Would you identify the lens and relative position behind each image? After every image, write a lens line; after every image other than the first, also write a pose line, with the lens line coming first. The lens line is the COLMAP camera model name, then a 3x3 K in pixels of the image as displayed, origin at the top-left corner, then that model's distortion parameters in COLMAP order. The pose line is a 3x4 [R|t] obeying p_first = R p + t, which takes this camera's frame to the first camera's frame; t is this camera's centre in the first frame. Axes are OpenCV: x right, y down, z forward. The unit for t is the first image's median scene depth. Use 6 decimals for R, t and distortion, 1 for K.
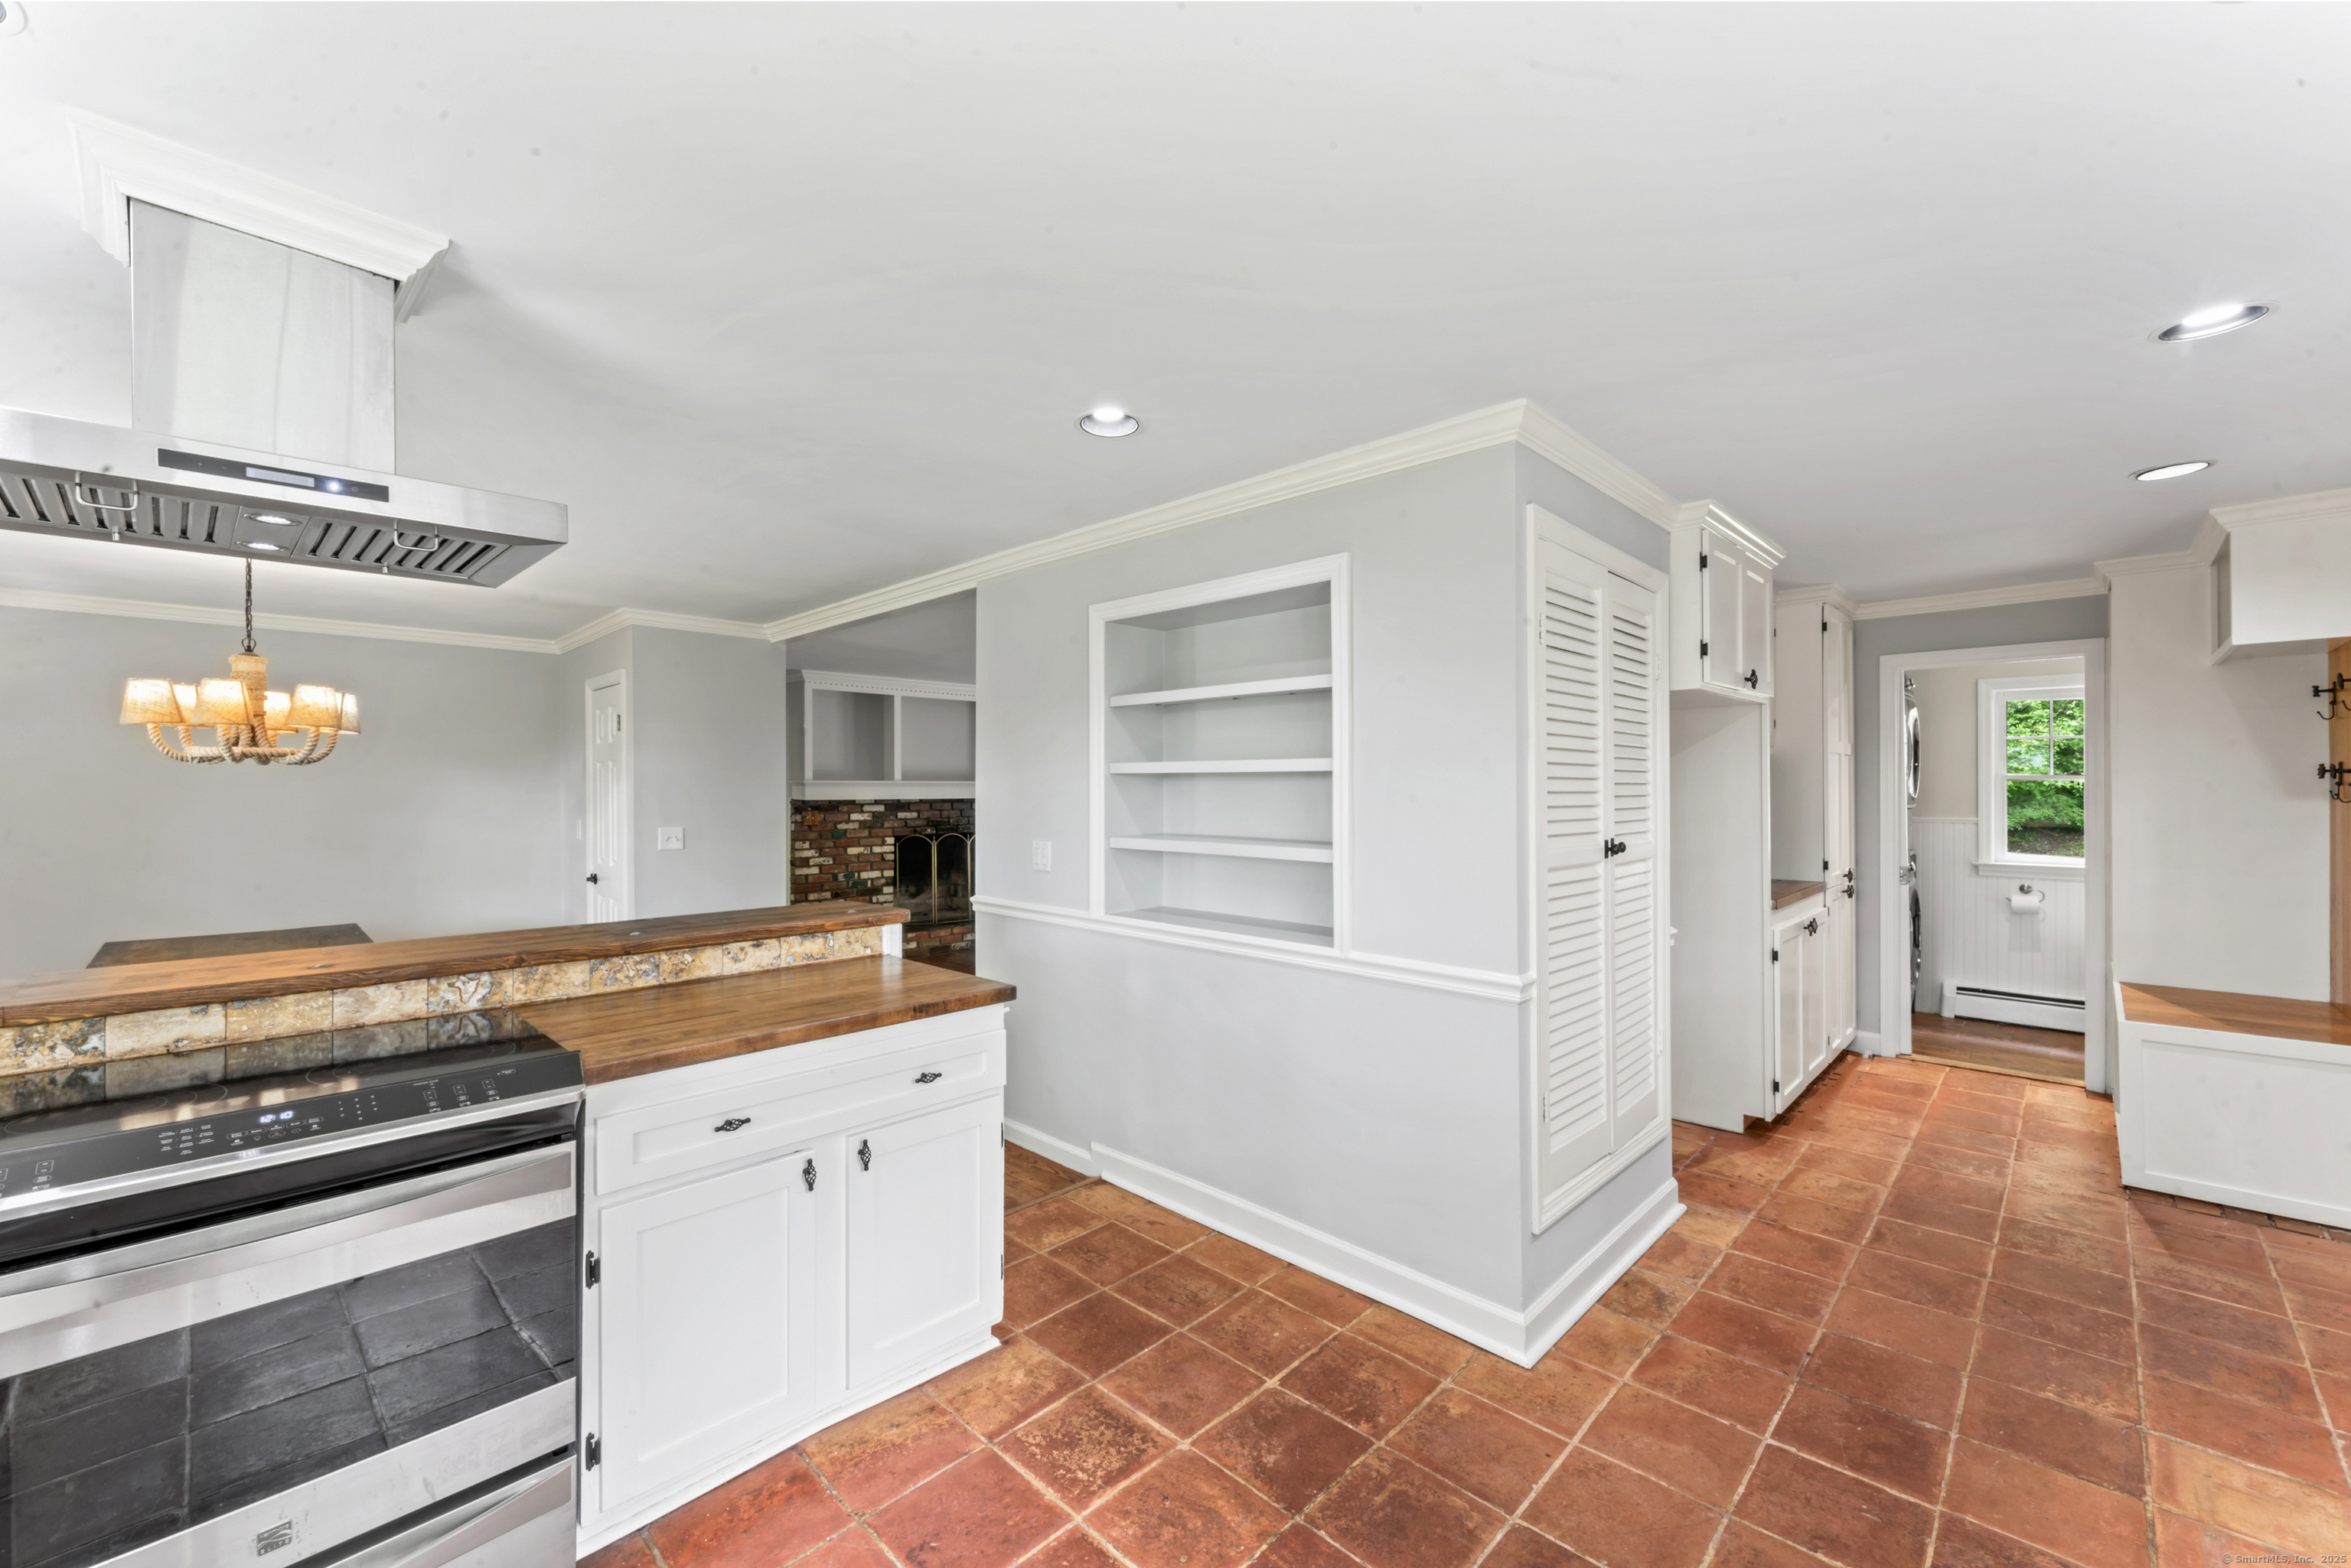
lens RADIAL K [[938.6, 0, 1175.5], [0, 938.6, 784.0], [0, 0, 1]] dist [0.000634, -0.000103]
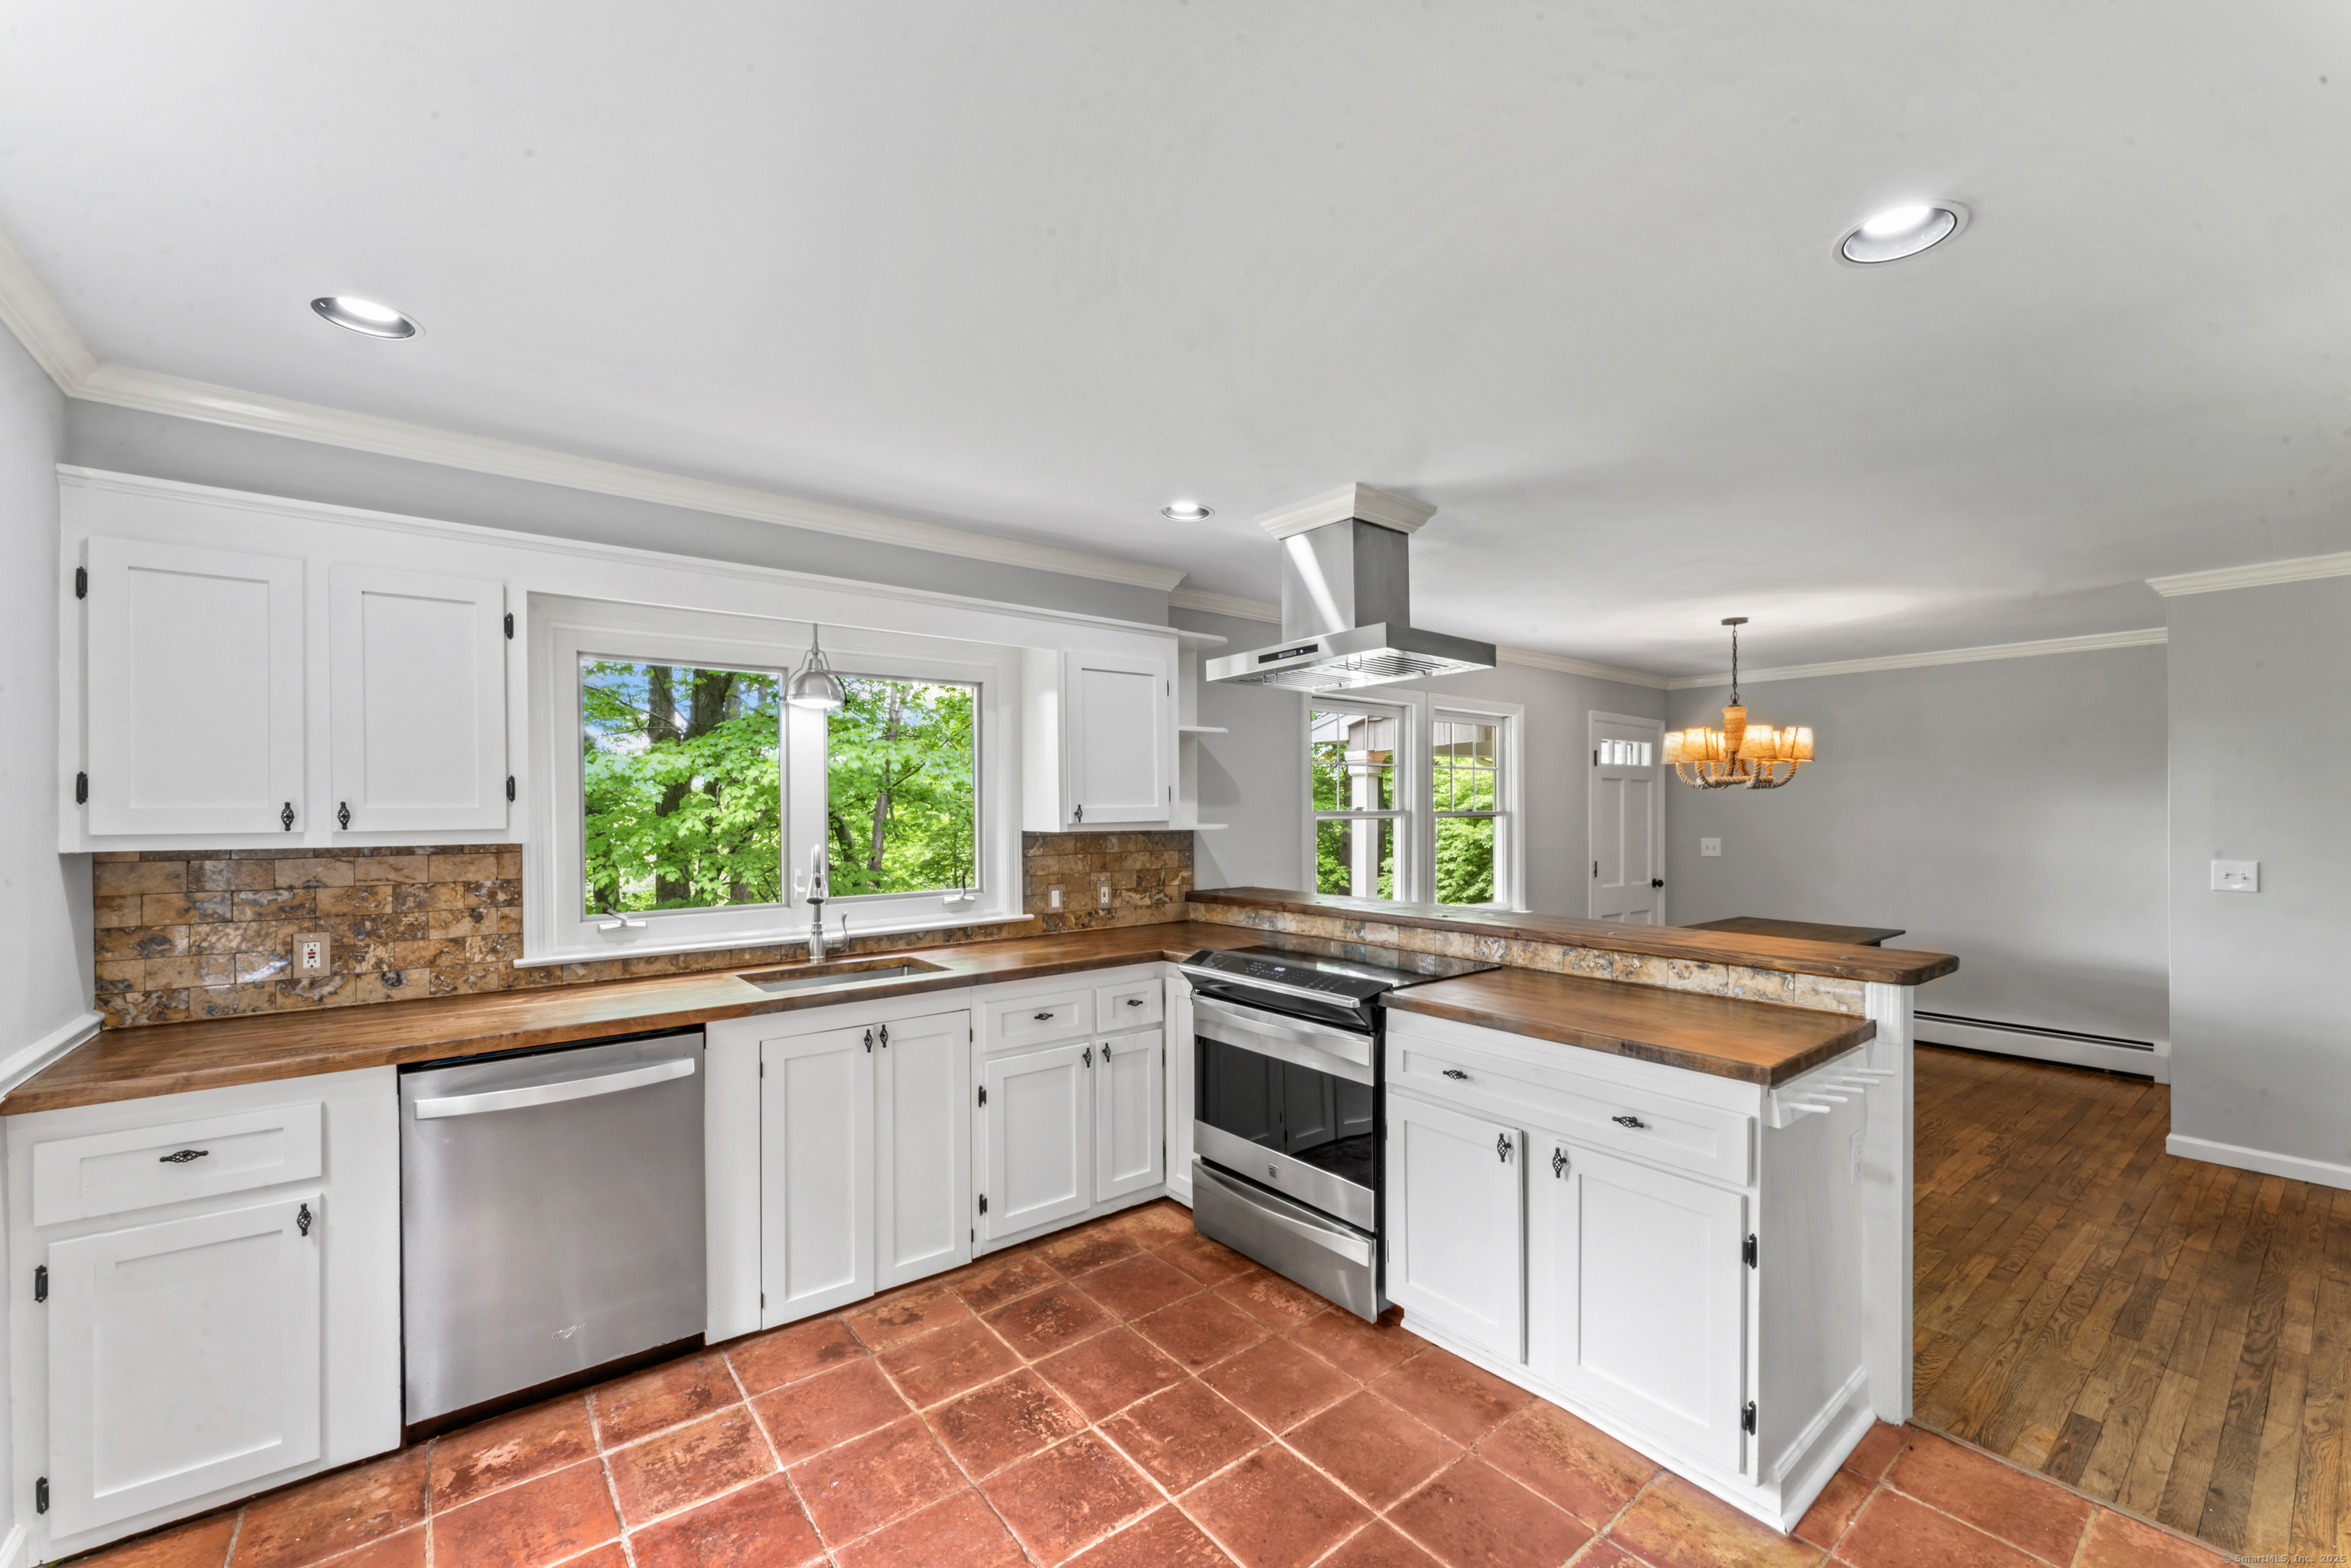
lens RADIAL K [[932.0, 0, 1179.5], [0, 932.0, 812.8], [0, 0, 1]] dist [0.000186, -0.000034]
pose [[-0.130197, 0.006411, -0.991467, 0.441160], [0.005385, 0.999969, 0.005759, 0.000243], [0.991474, -0.004589, -0.130228, 0.428149]]
